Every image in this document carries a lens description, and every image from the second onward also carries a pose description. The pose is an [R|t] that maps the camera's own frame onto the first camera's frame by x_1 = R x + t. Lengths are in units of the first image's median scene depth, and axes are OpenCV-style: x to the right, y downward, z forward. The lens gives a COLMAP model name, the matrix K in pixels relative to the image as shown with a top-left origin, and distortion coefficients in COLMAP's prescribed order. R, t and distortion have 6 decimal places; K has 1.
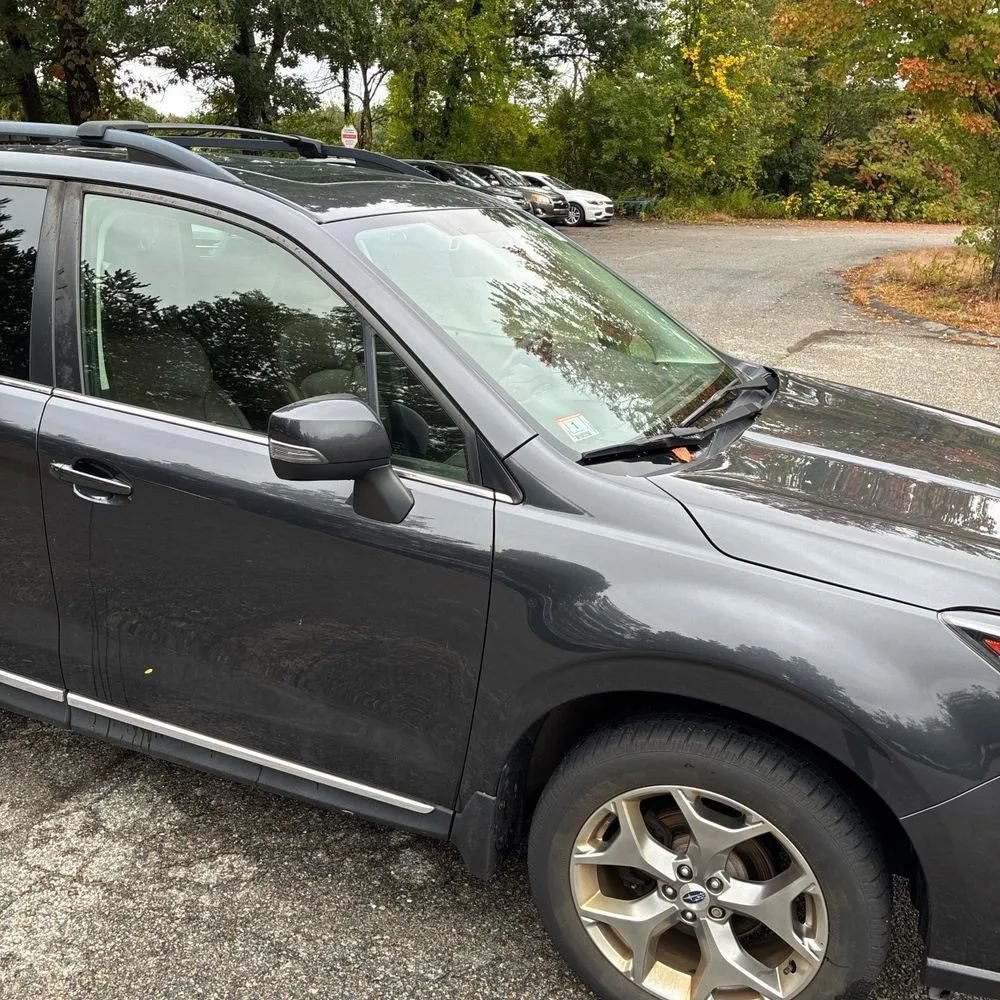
lens RADIAL K [[1012.9, 0, 495.0], [0, 1012.9, 502.5], [0, 0, 1]] dist [0.025597, -0.014303]
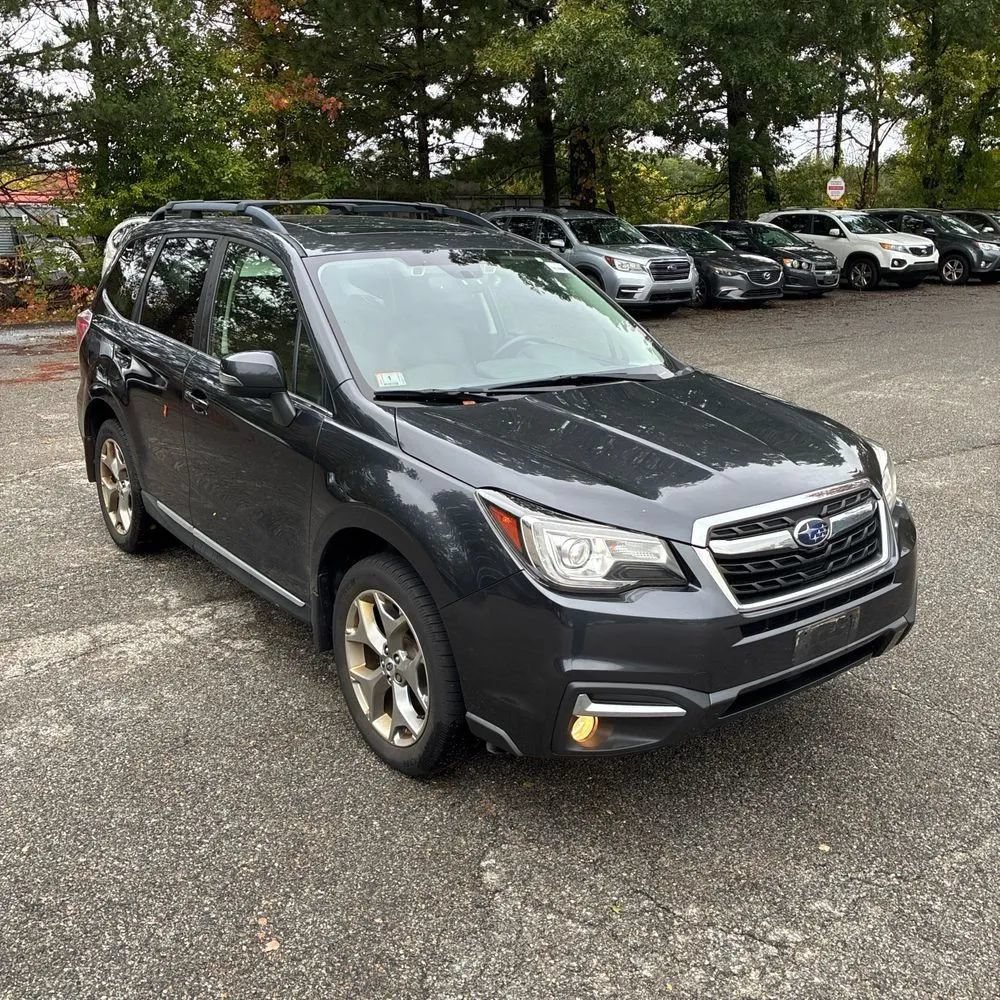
lens RADIAL K [[1012.9, 0, 495.0], [0, 1012.9, 502.5], [0, 0, 1]] dist [0.025597, -0.014303]
pose [[0.869947, 0.107070, -0.481381, 0.172841], [-0.130341, 0.991355, -0.015051, 0.021001], [0.475608, 0.075837, 0.876382, -0.055522]]
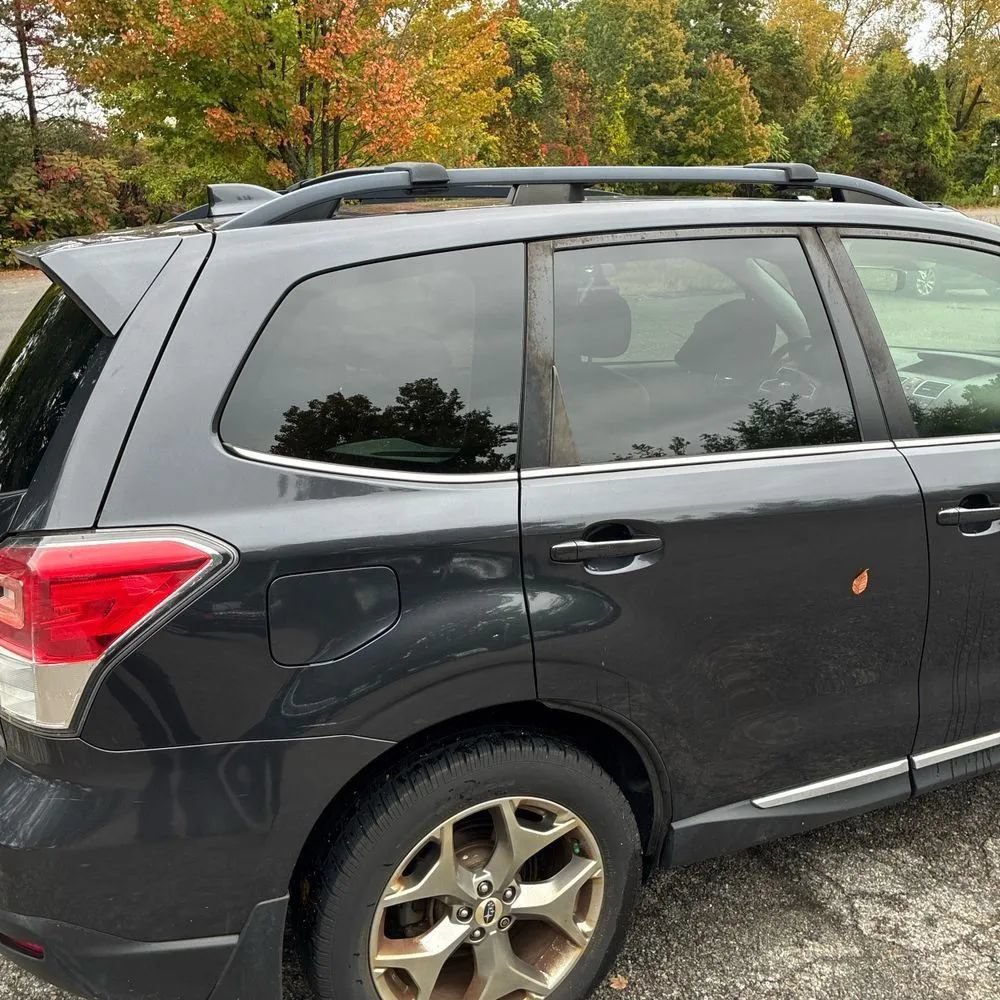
lens RADIAL K [[1013.0, 0, 504.2], [0, 1013.0, 502.0], [0, 0, 1]] dist [0.026258, -0.008205]
pose [[0.657713, -0.249523, 0.710740, -0.259929], [0.278709, 0.957192, 0.078131, -0.044600], [-0.699811, 0.146702, 0.699102, 0.115221]]
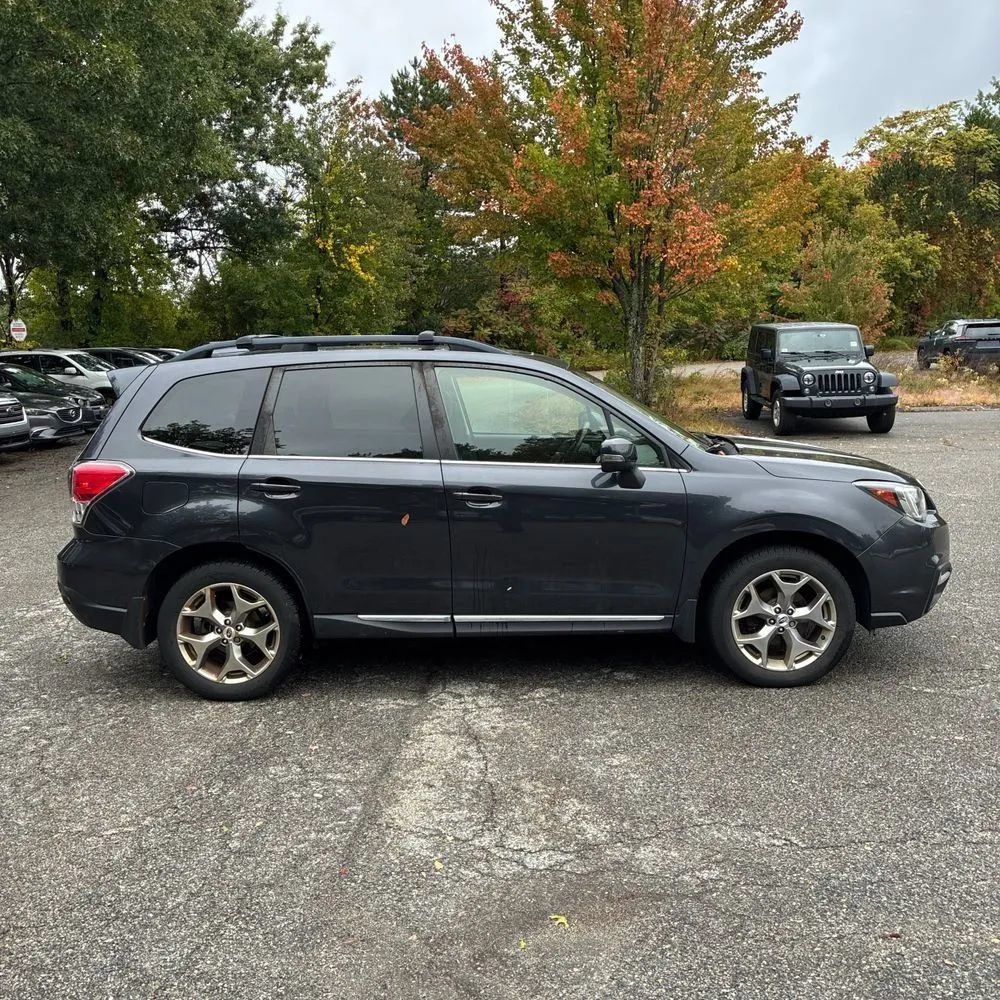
lens RADIAL K [[1019.9, 0, 505.8], [0, 1019.9, 502.3], [0, 0, 1]] dist [0.080056, -0.155268]
pose [[0.920090, -0.120117, 0.372836, -0.207935], [0.178165, 0.975998, -0.125238, 0.047951], [-0.348844, 0.181657, 0.919407, -0.173970]]
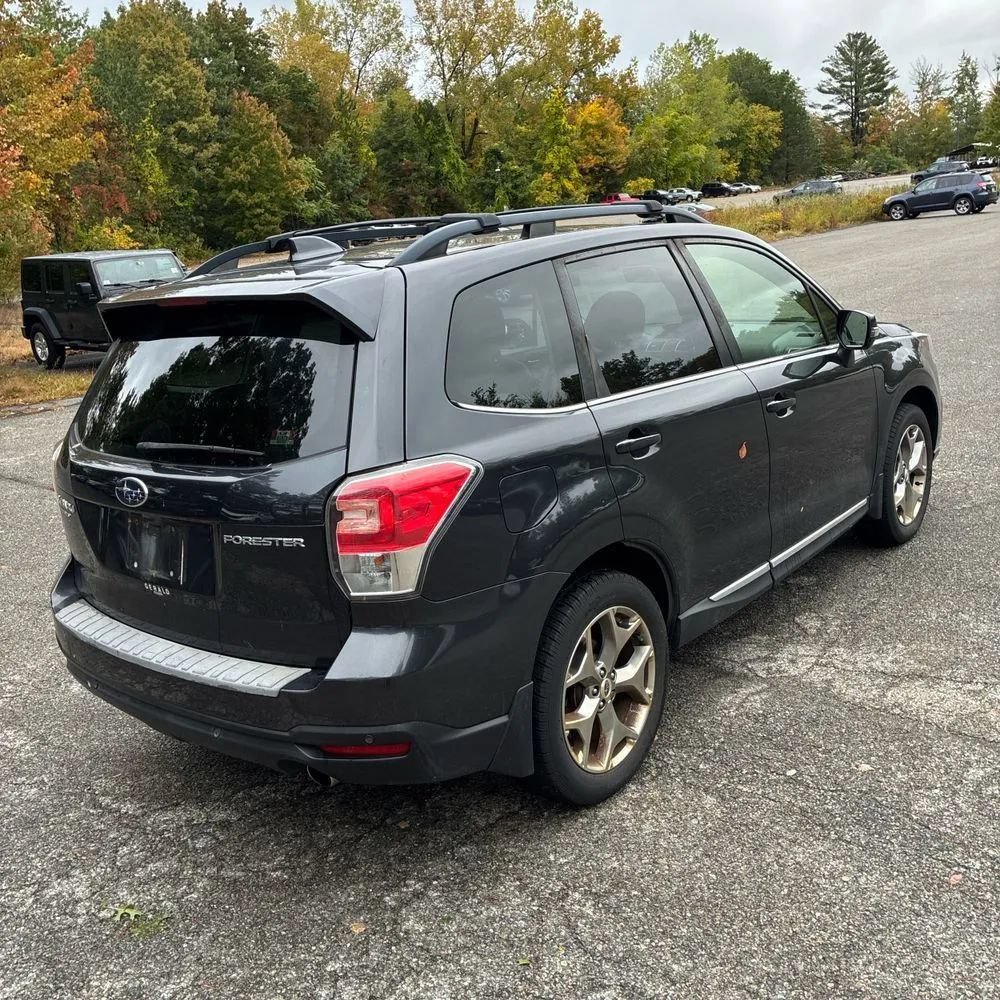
lens RADIAL K [[1002.0, 0, 500.0], [0, 1002.0, 500.0], [0, 0, 1]] dist [0.043882, 0.006590]
pose [[0.274883, -0.312765, 0.909185, -0.378628], [0.396111, 0.898473, 0.189320, -0.068732], [-0.876091, 0.308098, 0.370864, 0.155681]]
